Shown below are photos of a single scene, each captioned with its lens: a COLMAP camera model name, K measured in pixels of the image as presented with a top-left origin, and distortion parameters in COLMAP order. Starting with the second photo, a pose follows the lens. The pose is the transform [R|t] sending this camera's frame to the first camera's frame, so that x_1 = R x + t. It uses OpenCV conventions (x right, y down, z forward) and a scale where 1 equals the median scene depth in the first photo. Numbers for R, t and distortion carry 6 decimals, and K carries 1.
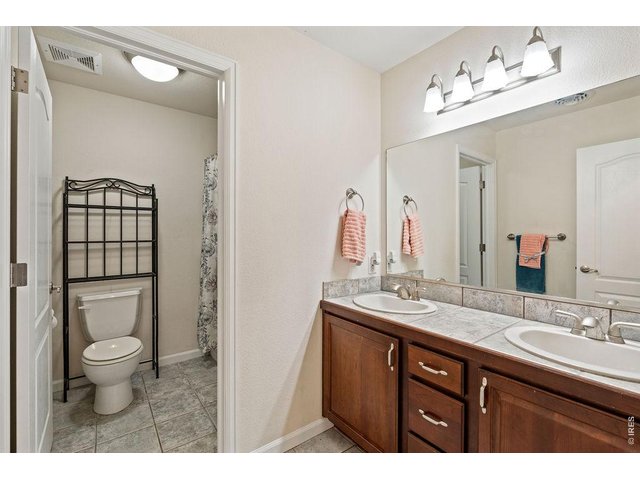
lens RADIAL K [[287.7, 0, 320.4], [0, 287.7, 236.2], [0, 0, 1]] dist [0.003087, 0.000473]
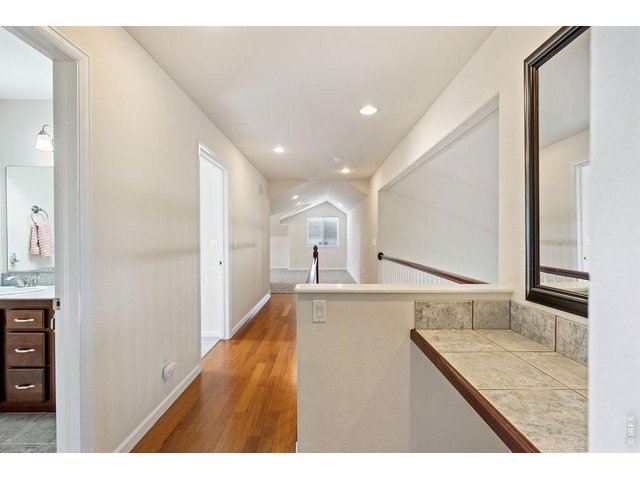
lens RADIAL K [[287.7, 0, 321.2], [0, 287.7, 239.8], [0, 0, 1]] dist [0.003087, 0.000473]
pose [[0.602289, -0.008823, 0.798229, 0.056265], [0.011252, 0.999933, 0.002563, 0.012908], [-0.798198, 0.007438, 0.602349, -0.721060]]
